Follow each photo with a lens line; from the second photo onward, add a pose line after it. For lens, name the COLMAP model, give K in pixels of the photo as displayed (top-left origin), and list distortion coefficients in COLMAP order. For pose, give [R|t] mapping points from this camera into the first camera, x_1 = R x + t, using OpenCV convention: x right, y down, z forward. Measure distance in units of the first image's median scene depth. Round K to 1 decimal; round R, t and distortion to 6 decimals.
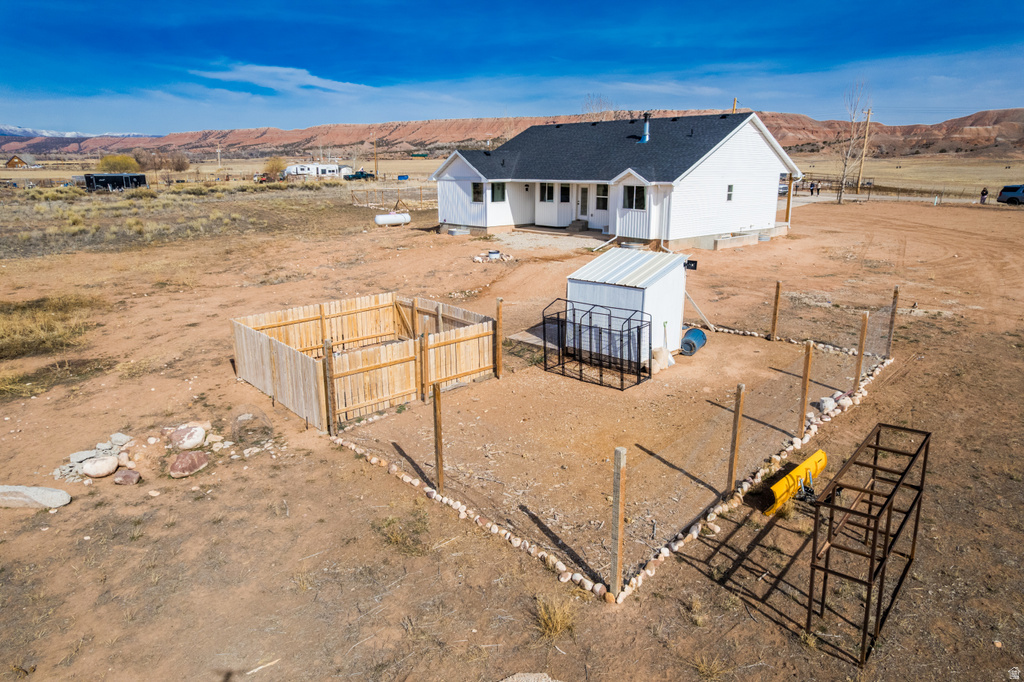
lens RADIAL K [[660.6, 0, 515.3], [0, 660.6, 341.7], [0, 0, 1]] dist [-0.071407, 0.065238]
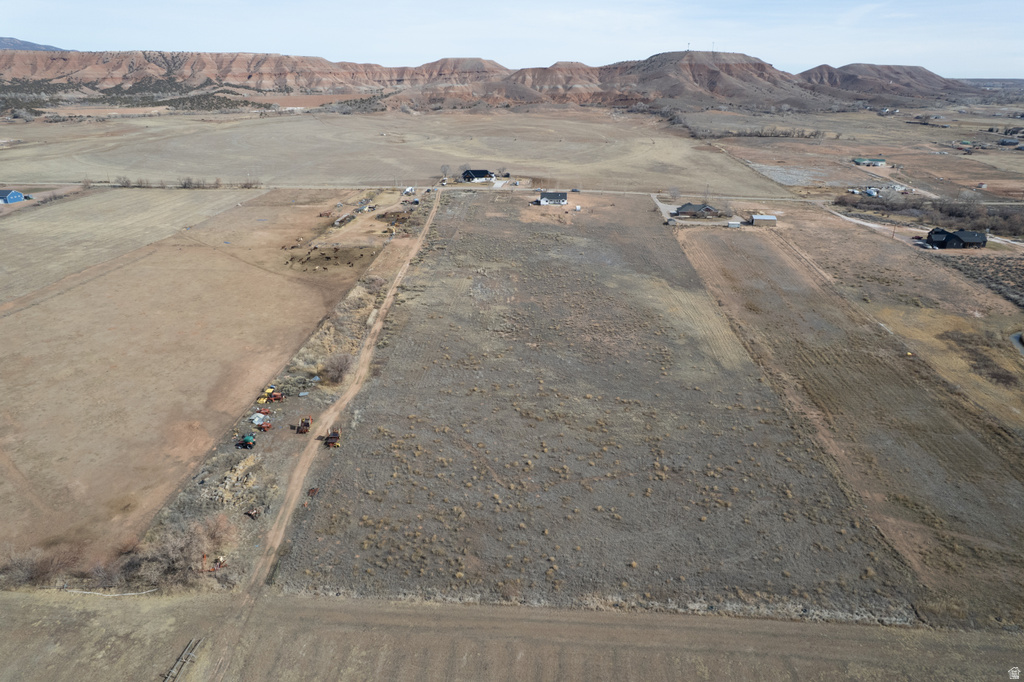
lens RADIAL K [[660.6, 0, 511.5], [0, 660.6, 343.0], [0, 0, 1]] dist [-0.071407, 0.065238]
pose [[0.739247, -0.257304, 0.622341, -5.751197], [0.179311, 0.965976, 0.186383, -0.122437], [-0.649124, -0.026190, 0.760232, -4.835819]]
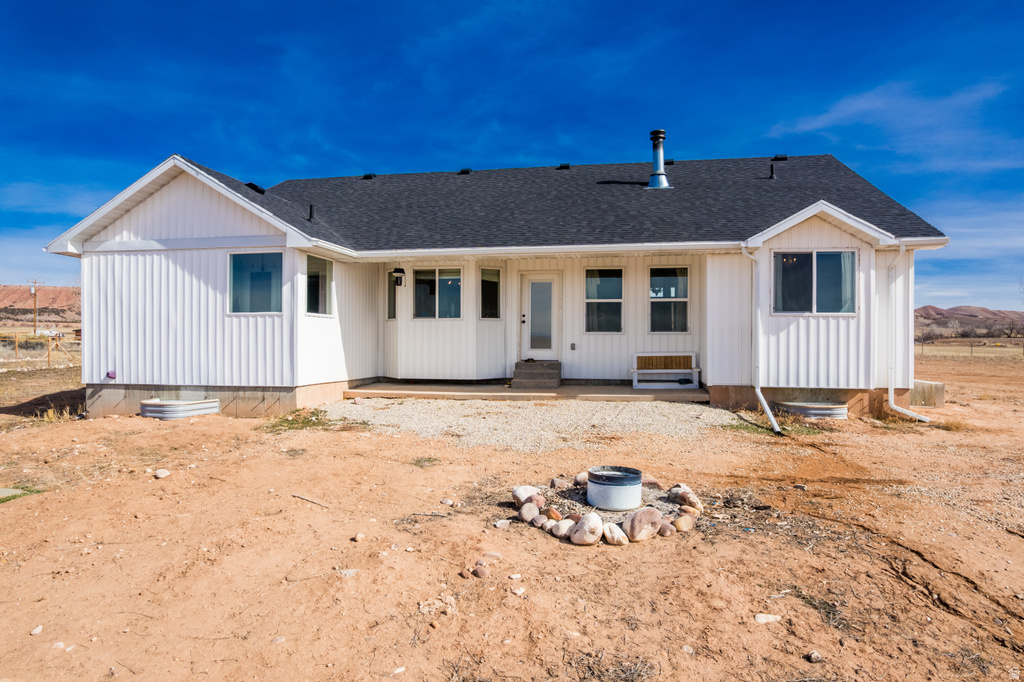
lens RADIAL K [[660.6, 0, 518.1], [0, 660.6, 335.4], [0, 0, 1]] dist [-0.071407, 0.065238]
pose [[0.797587, 0.012328, 0.603078, -0.178912], [0.150704, 0.964012, -0.219017, -0.134523], [-0.584075, 0.265571, 0.767025, 0.824037]]
